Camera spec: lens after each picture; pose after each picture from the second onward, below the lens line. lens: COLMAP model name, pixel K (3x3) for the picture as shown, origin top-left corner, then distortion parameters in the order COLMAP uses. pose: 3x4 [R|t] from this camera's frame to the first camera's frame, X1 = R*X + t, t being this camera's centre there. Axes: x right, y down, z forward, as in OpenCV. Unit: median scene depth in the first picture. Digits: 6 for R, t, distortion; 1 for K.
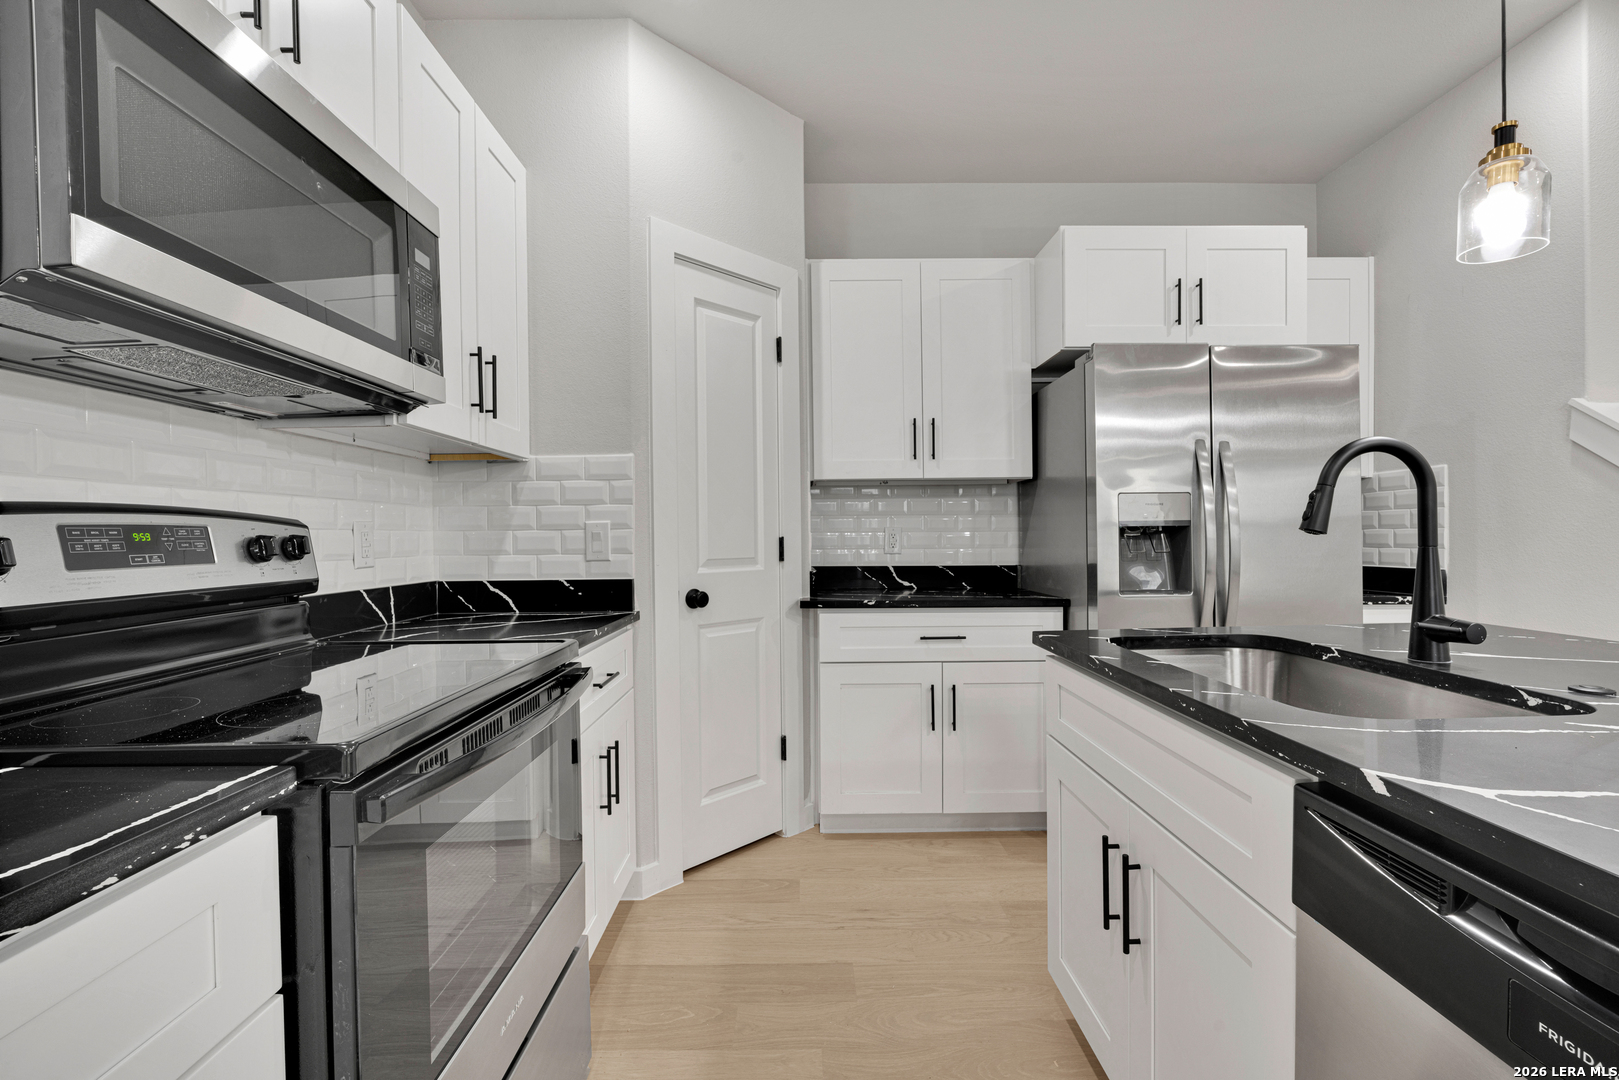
lens RADIAL K [[703.9, 0, 808.1], [0, 703.9, 541.8], [0, 0, 1]] dist [-0.004321, -0.000671]
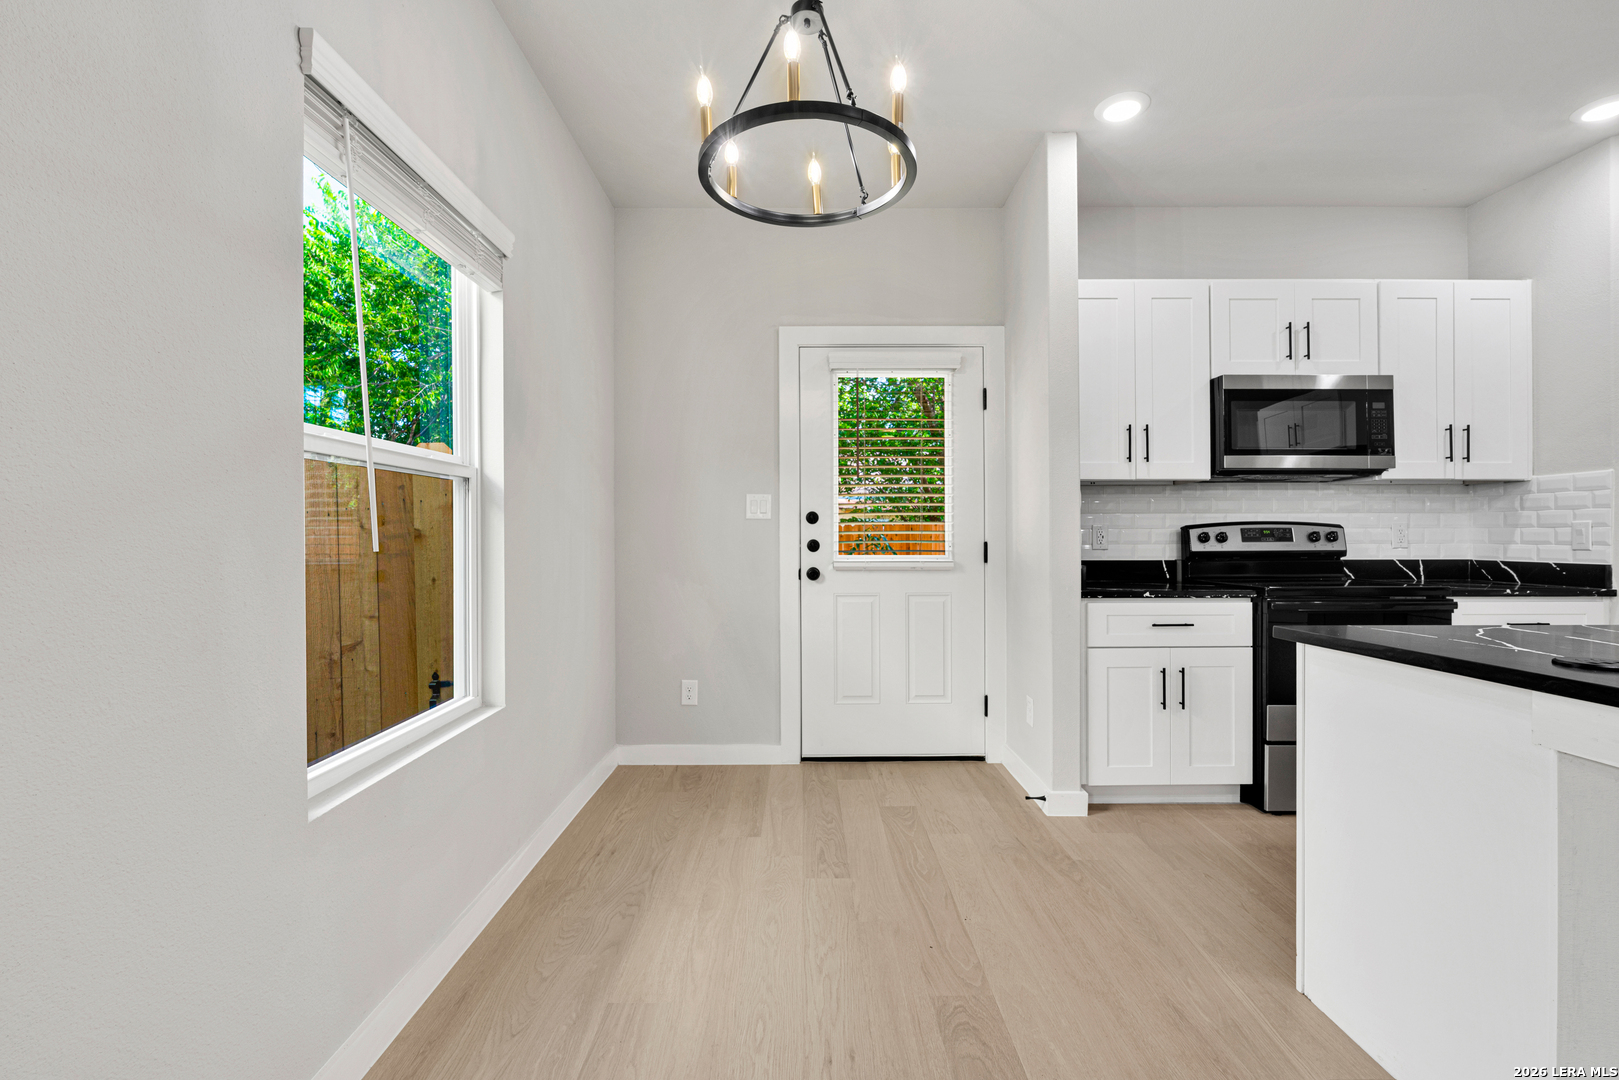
lens RADIAL K [[703.9, 0, 808.7], [0, 703.9, 538.4], [0, 0, 1]] dist [-0.004321, -0.000671]
pose [[0.004131, 0.013195, -0.999904, 1.052697], [-0.007631, 0.999884, 0.013164, -0.001990], [0.999962, 0.007576, 0.004231, -0.503245]]
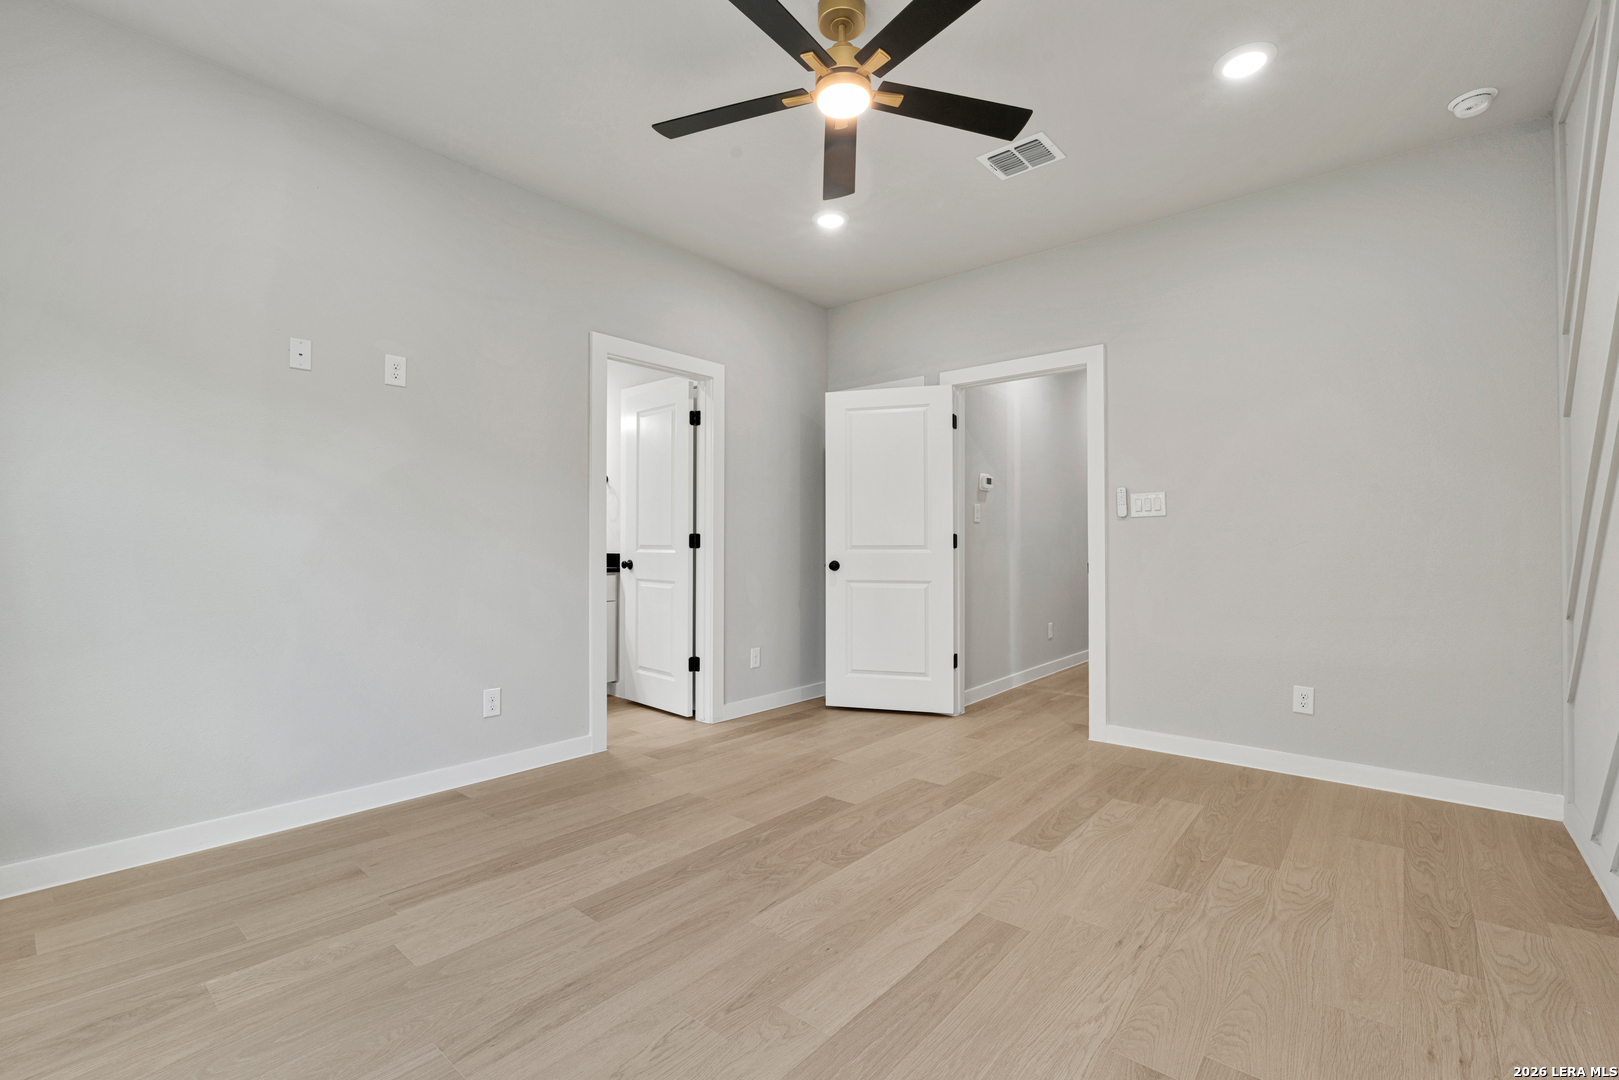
lens RADIAL K [[703.9, 0, 807.4], [0, 703.9, 542.6], [0, 0, 1]] dist [-0.004321, -0.000671]
pose [[0.652045, 0.018135, 0.757964, -0.532196], [-0.002068, 0.999753, -0.022141, 0.049075], [-0.758178, 0.012870, 0.651921, -0.728356]]
